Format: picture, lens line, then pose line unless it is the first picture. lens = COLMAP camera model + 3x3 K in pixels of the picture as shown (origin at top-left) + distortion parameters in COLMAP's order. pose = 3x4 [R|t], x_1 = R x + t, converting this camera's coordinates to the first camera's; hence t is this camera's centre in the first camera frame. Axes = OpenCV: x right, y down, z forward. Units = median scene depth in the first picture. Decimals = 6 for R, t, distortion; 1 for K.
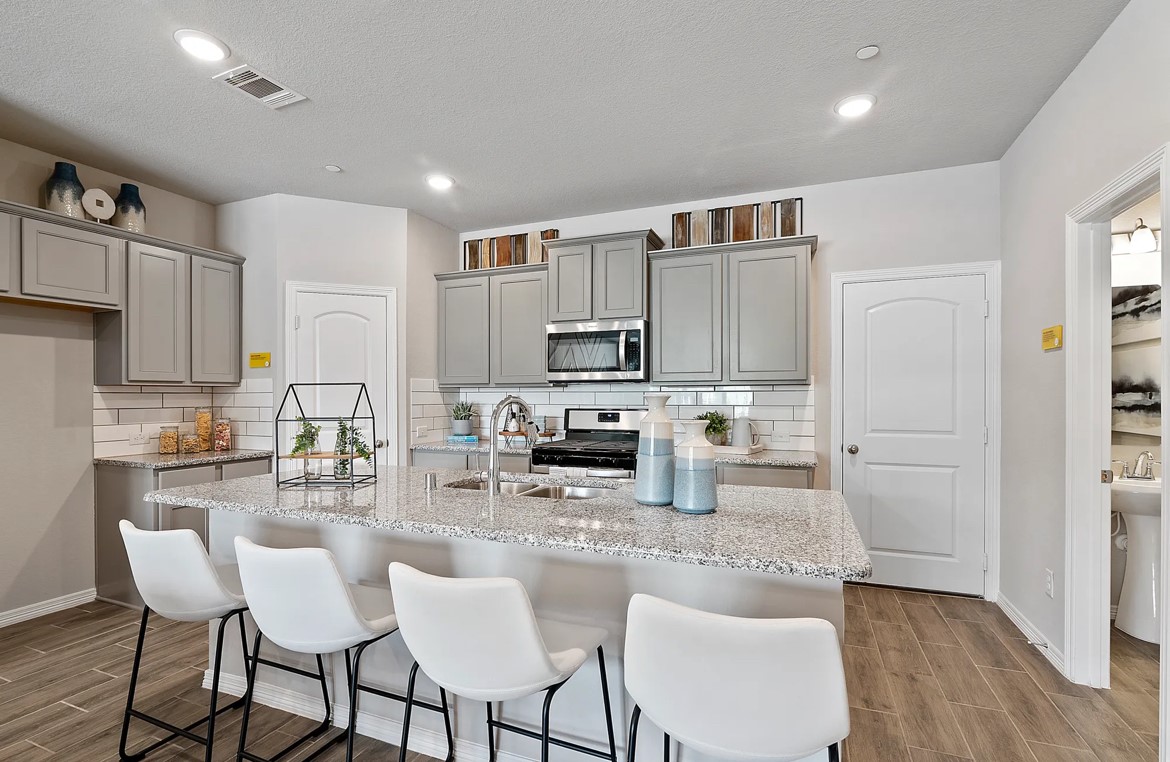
lens RADIAL K [[542.4, 0, 584.4], [0, 542.4, 391.6], [0, 0, 1]] dist [-0.005333, -0.000025]
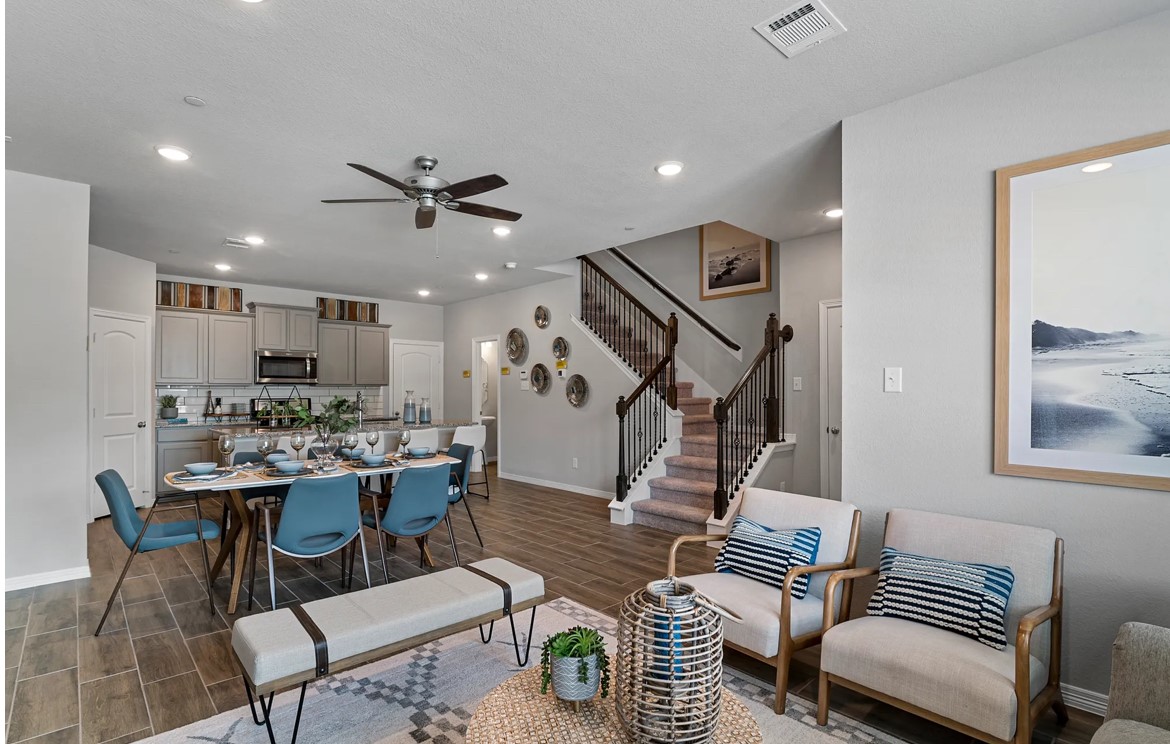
lens RADIAL K [[547.3, 0, 582.7], [0, 547.3, 392.3], [0, 0, 1]] dist [-0.001908, -0.000520]
pose [[0.415491, -0.004035, 0.909588, -1.248709], [-0.003723, 0.999974, 0.006136, -0.003519], [-0.909590, -0.005936, 0.415466, -0.691975]]
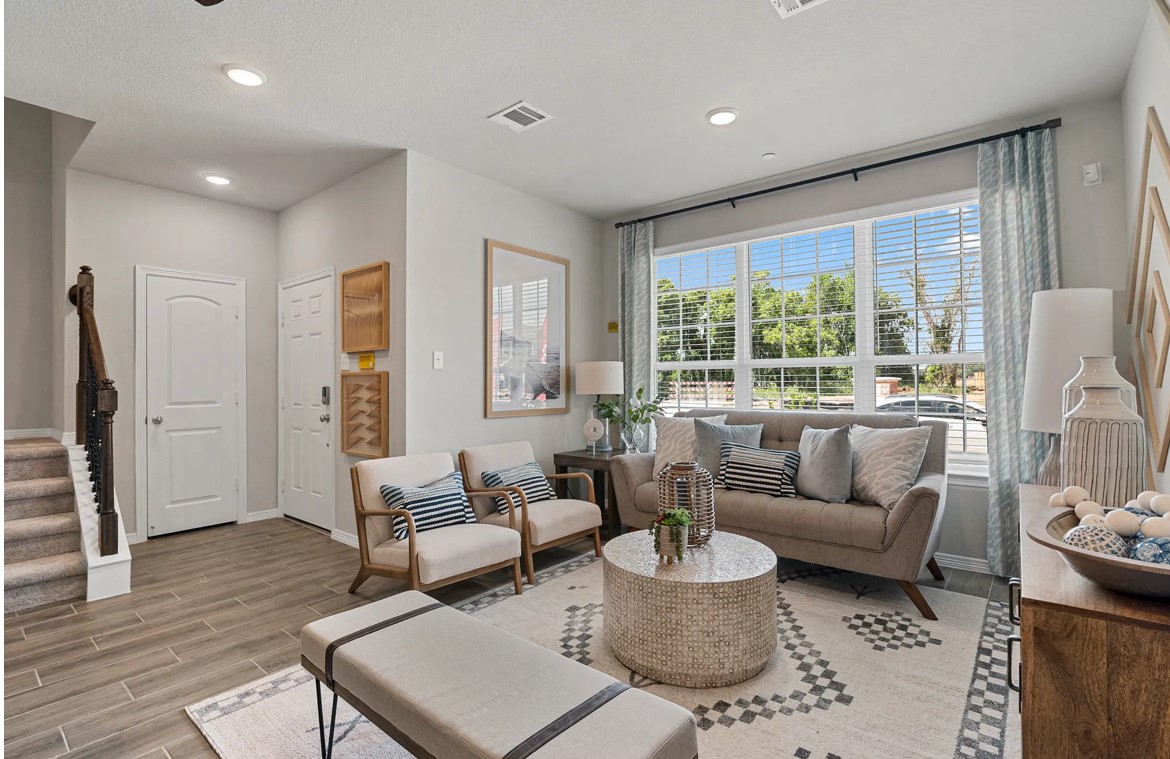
lens RADIAL K [[542.4, 0, 592.6], [0, 542.4, 375.0], [0, 0, 1]] dist [-0.005333, -0.000025]
pose [[-0.955480, 0.012032, 0.294809, -0.994977], [0.009100, 0.999895, -0.011316, 0.022375], [-0.294914, -0.008129, -0.955489, 0.063511]]
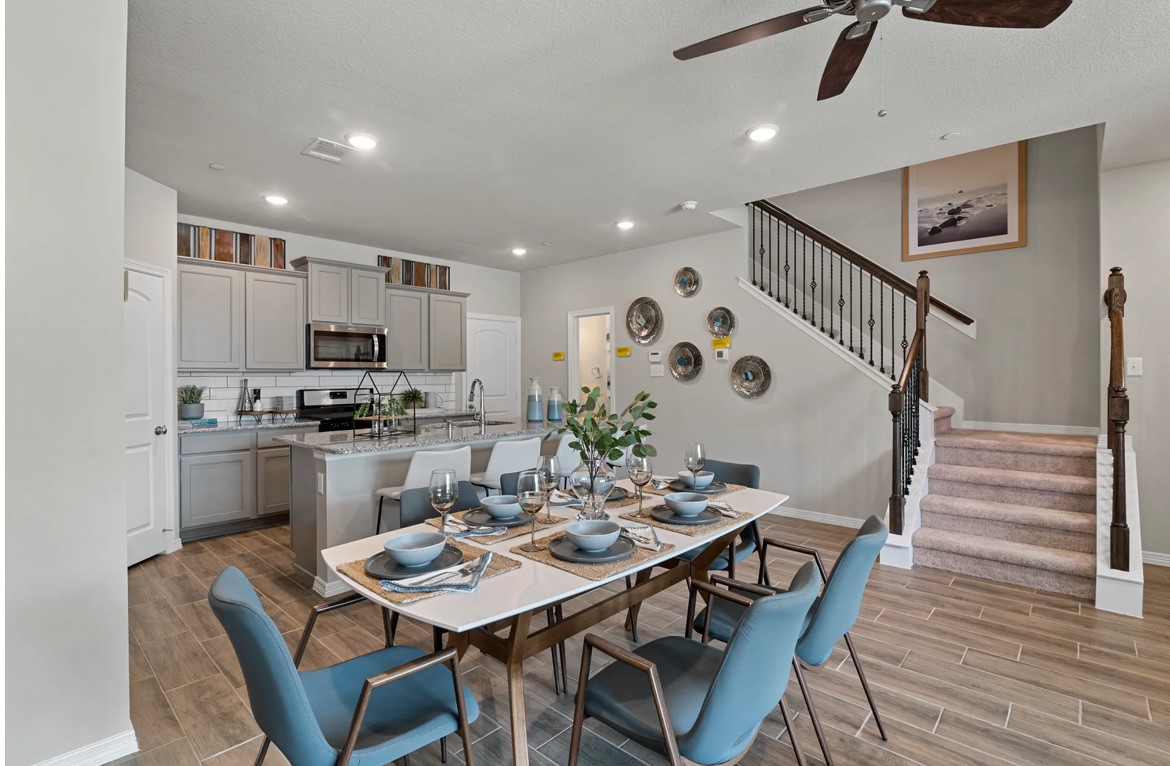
lens RADIAL K [[542.3, 0, 589.9], [0, 542.3, 379.5], [0, 0, 1]] dist [-0.009481, 0.000895]
pose [[0.343724, -0.007243, 0.939043, -1.042846], [0.000152, 0.999971, 0.007658, -0.001842], [-0.939071, -0.002489, 0.343715, -0.044051]]
